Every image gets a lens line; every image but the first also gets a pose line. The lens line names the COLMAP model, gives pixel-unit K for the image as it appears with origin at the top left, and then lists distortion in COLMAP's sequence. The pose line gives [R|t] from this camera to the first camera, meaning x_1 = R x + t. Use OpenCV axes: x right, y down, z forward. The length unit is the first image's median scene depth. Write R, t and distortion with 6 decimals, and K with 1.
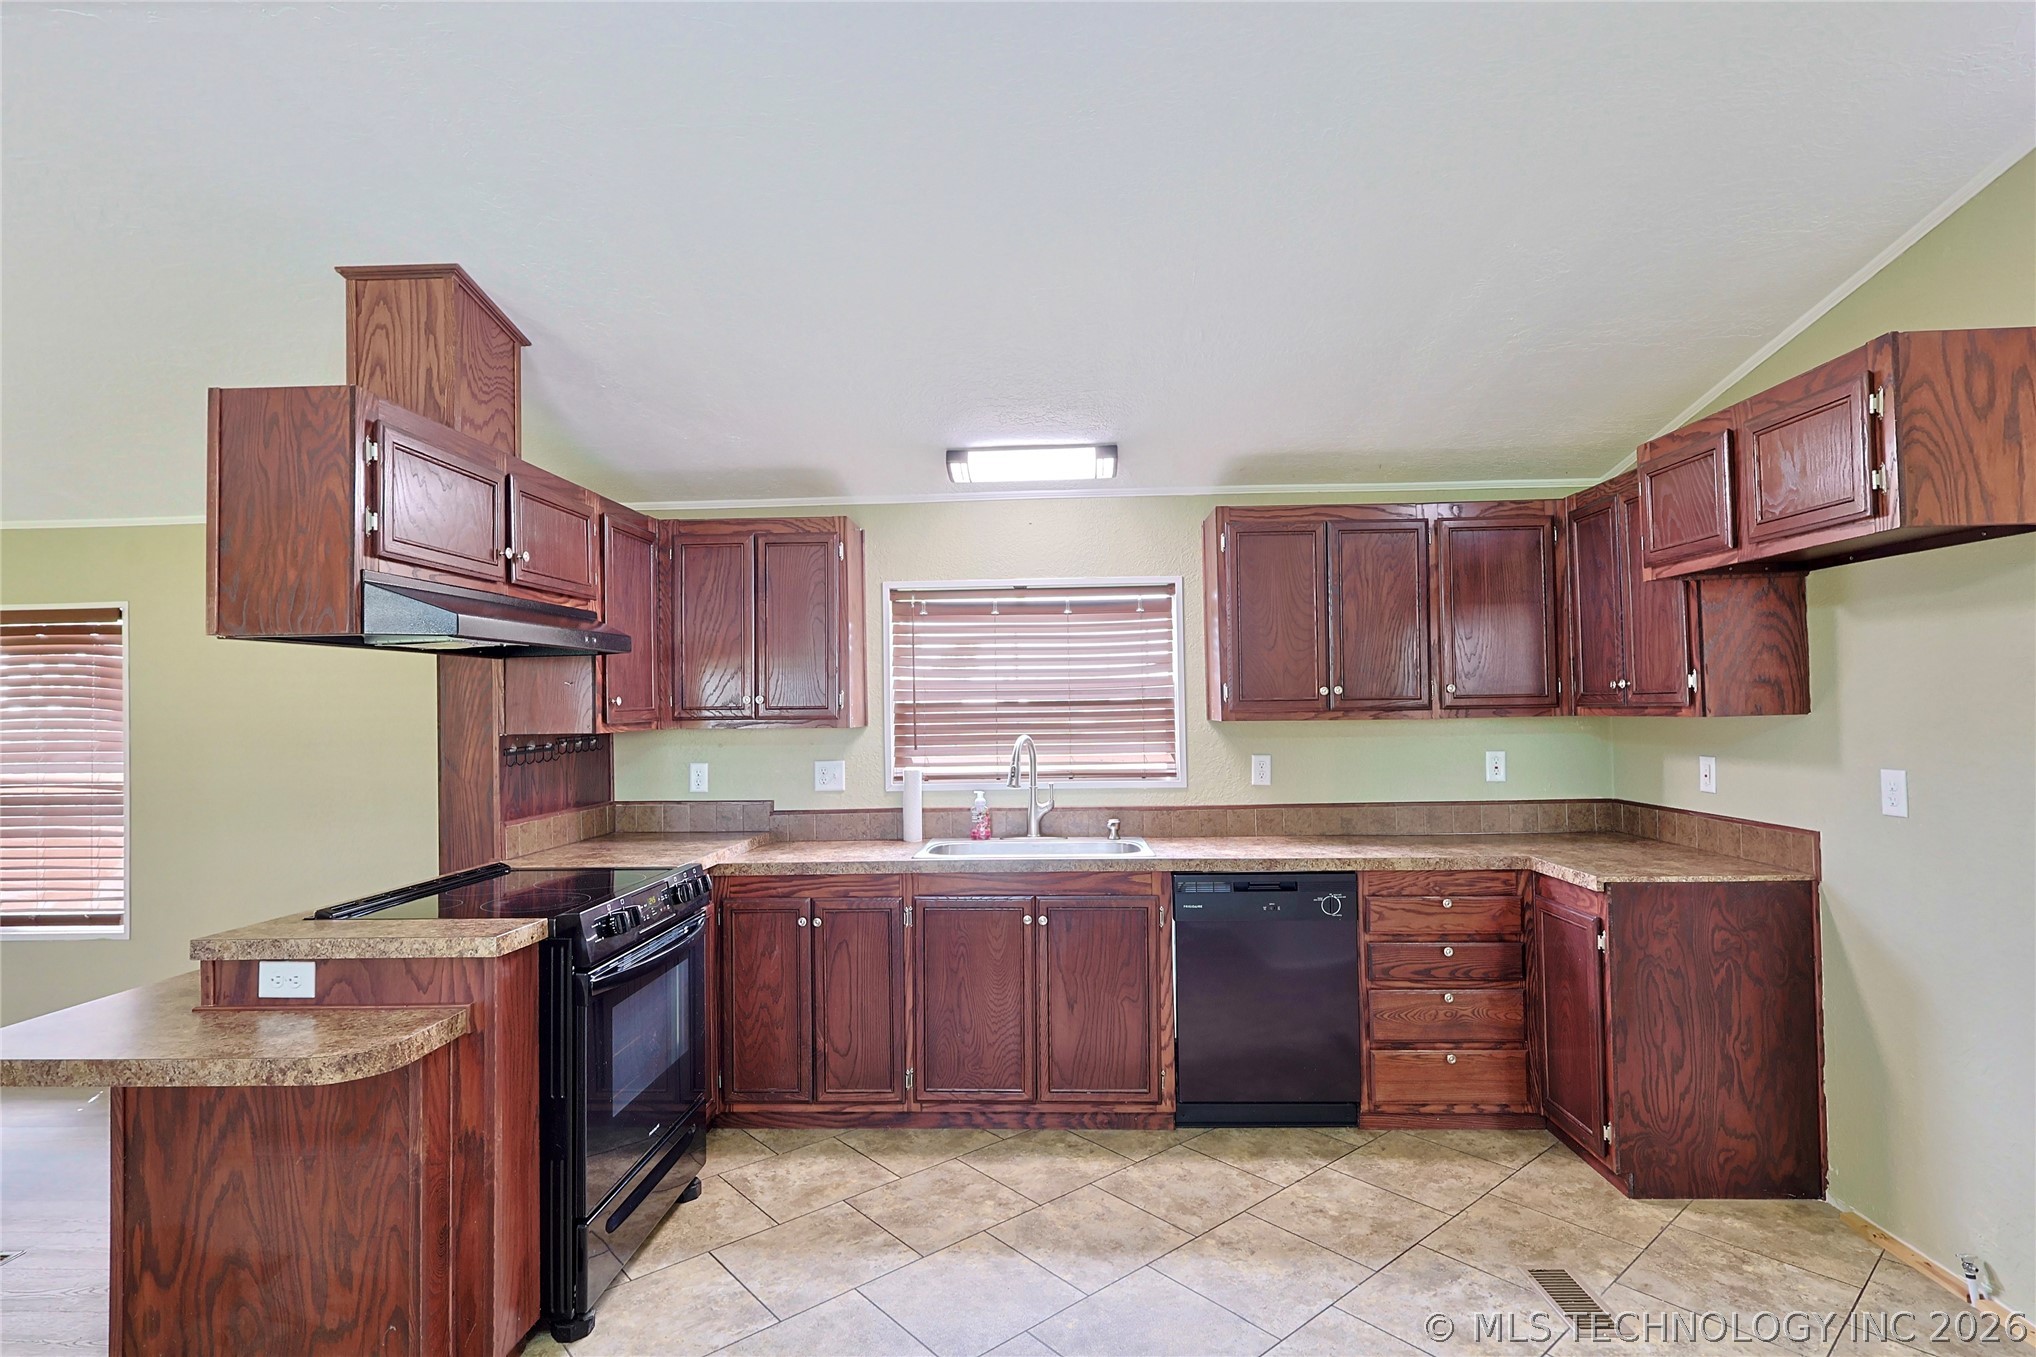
lens RADIAL K [[993.6, 0, 1015.4], [0, 993.6, 683.8], [0, 0, 1]] dist [0.000979, 0.001087]
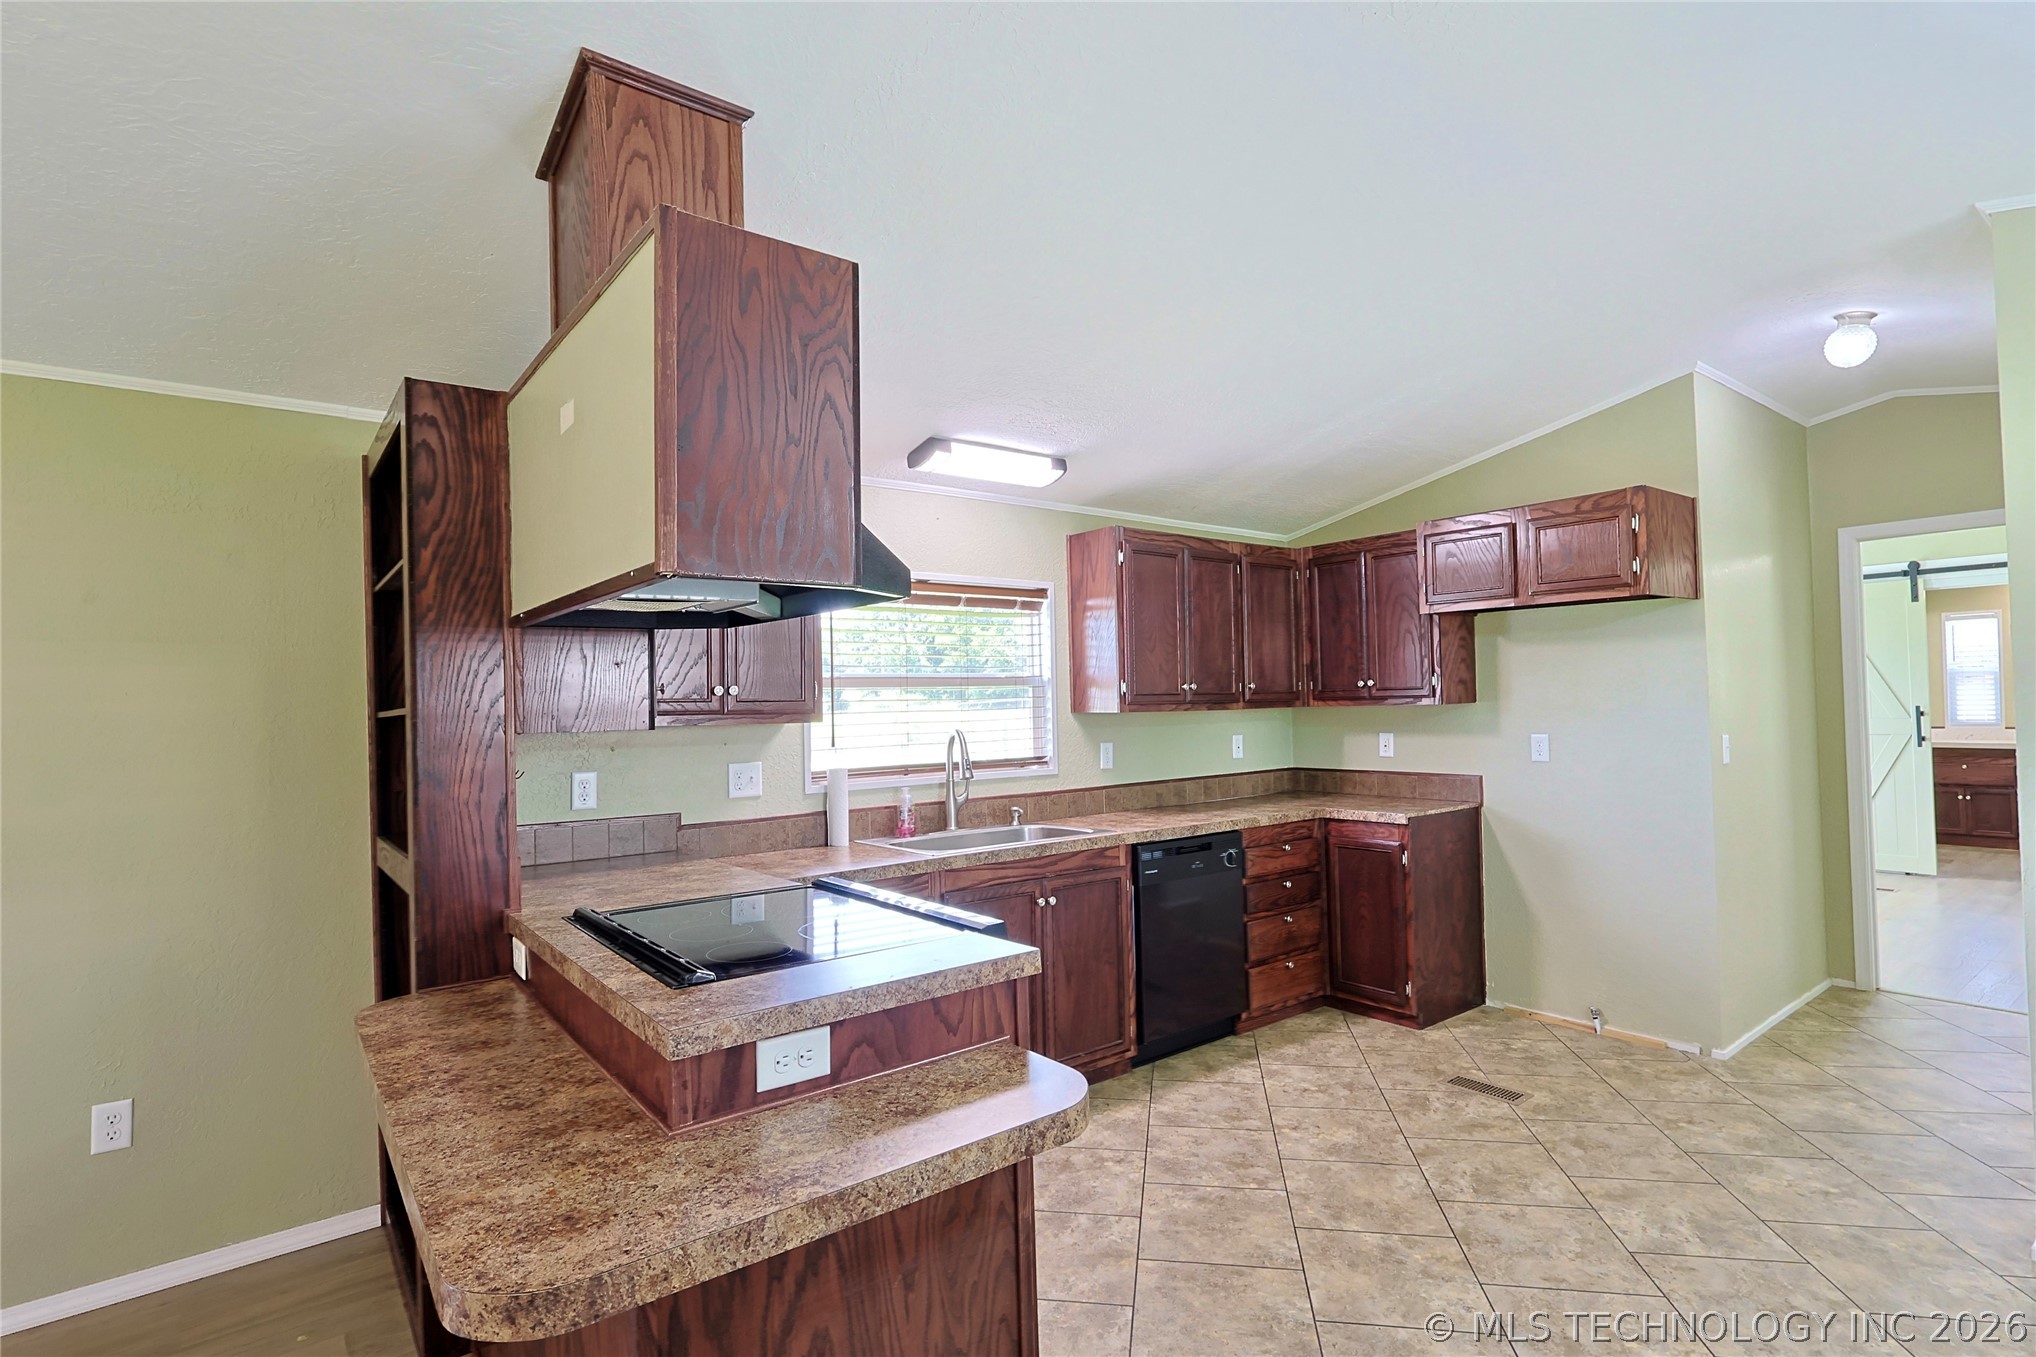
lens RADIAL K [[993.6, 0, 1015.4], [0, 993.6, 683.8], [0, 0, 1]] dist [0.000979, 0.001087]
pose [[0.765154, 0.012789, 0.643720, -0.689308], [-0.006798, 0.999907, -0.011786, 0.020794], [-0.643811, 0.004642, 0.765170, 0.219111]]
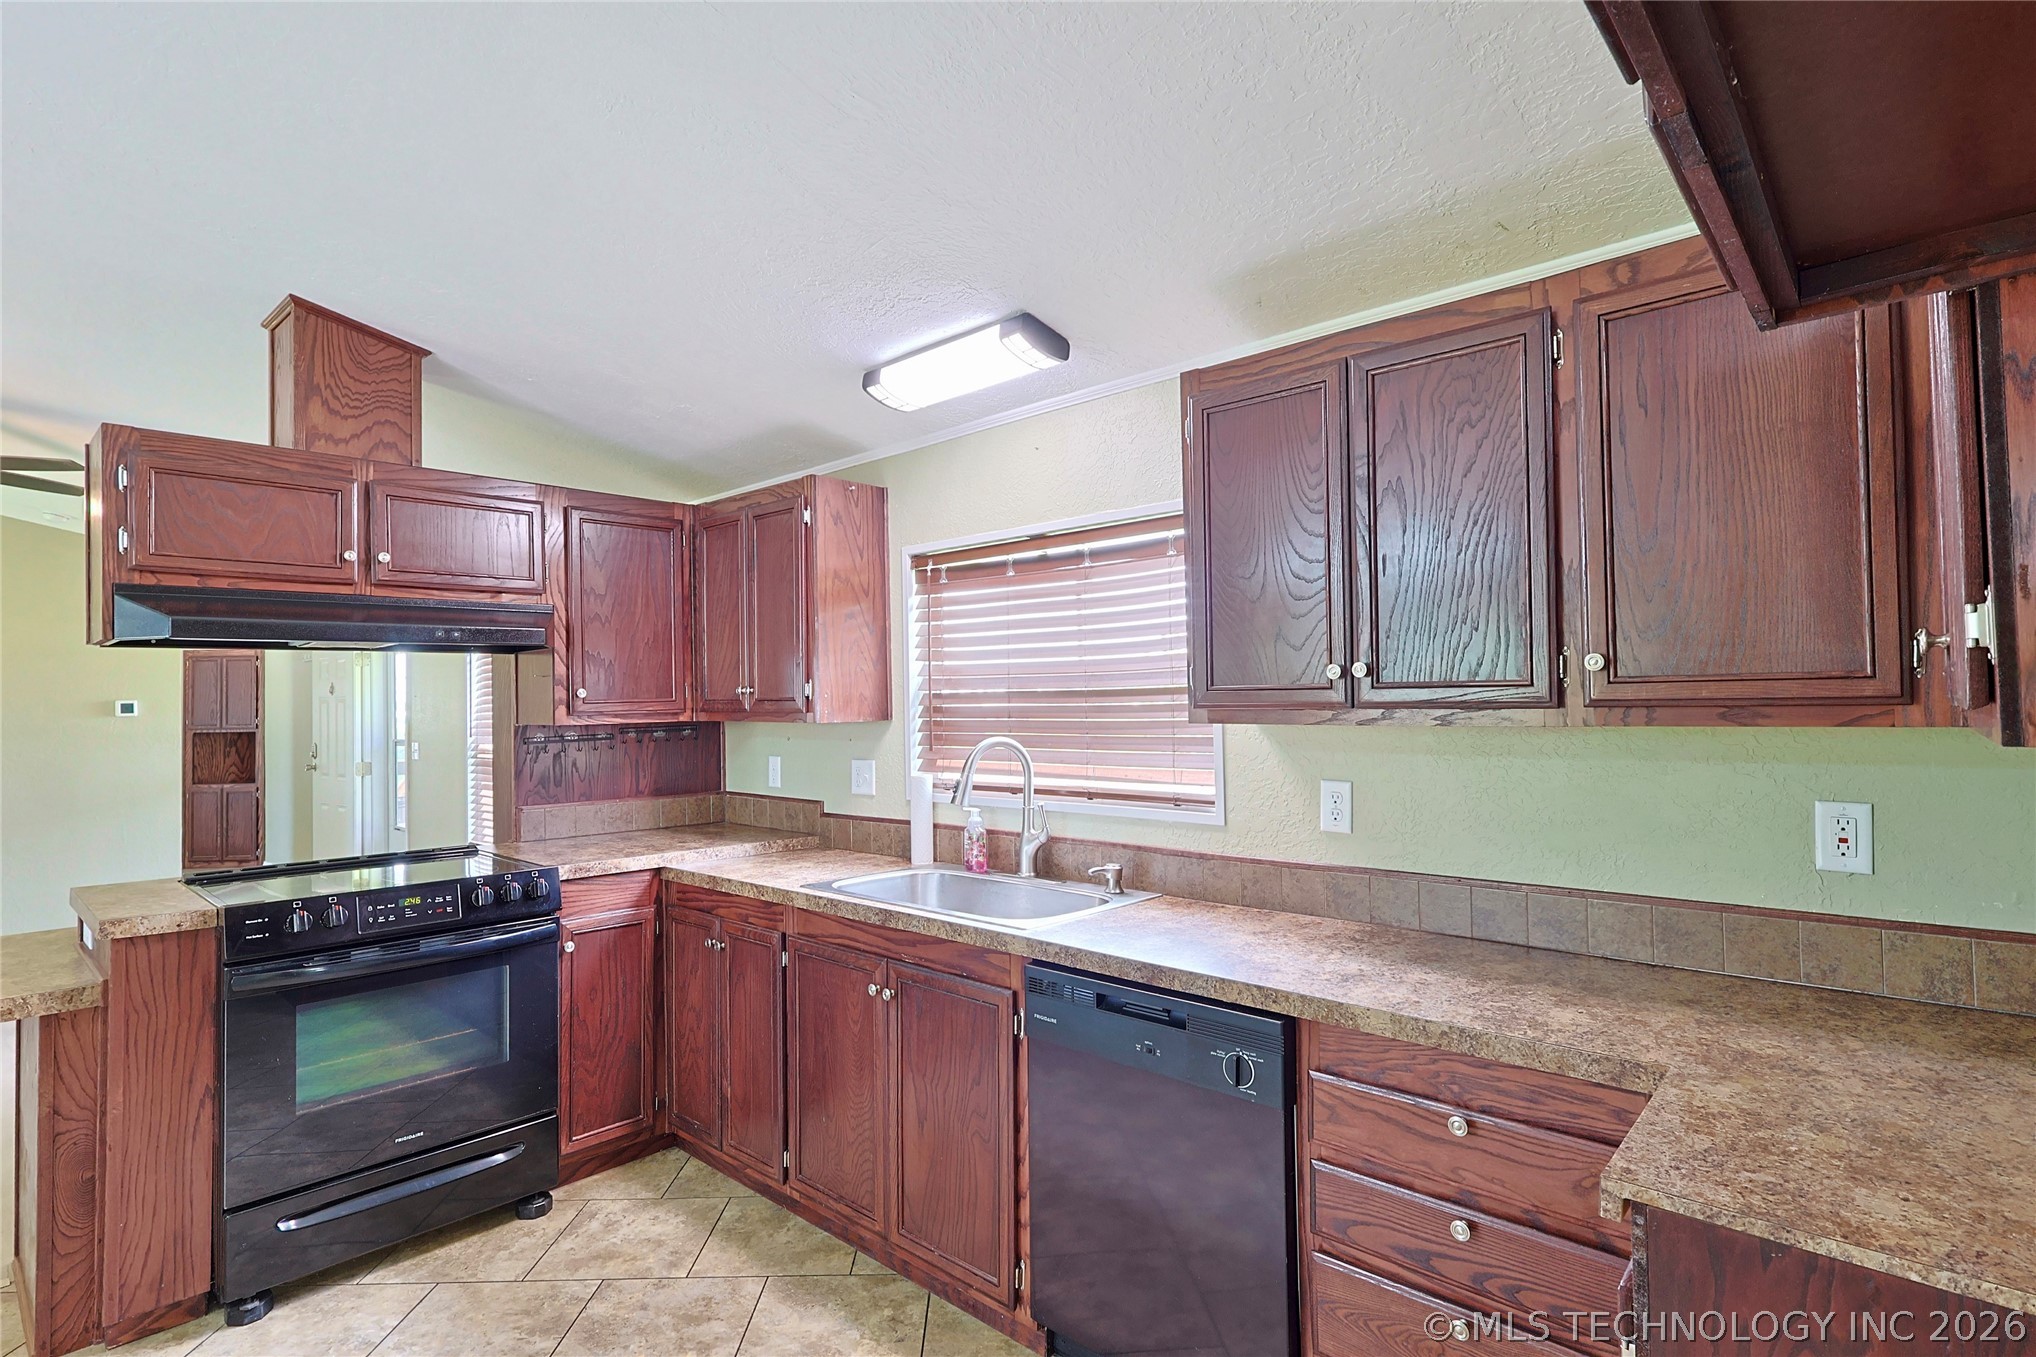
lens RADIAL K [[993.6, 0, 1015.4], [0, 993.6, 683.8], [0, 0, 1]] dist [0.000979, 0.001087]
pose [[0.768377, -0.007256, -0.639956, 0.569273], [0.018037, 0.999784, 0.010321, 0.005516], [0.639743, -0.019473, 0.768342, 0.510085]]
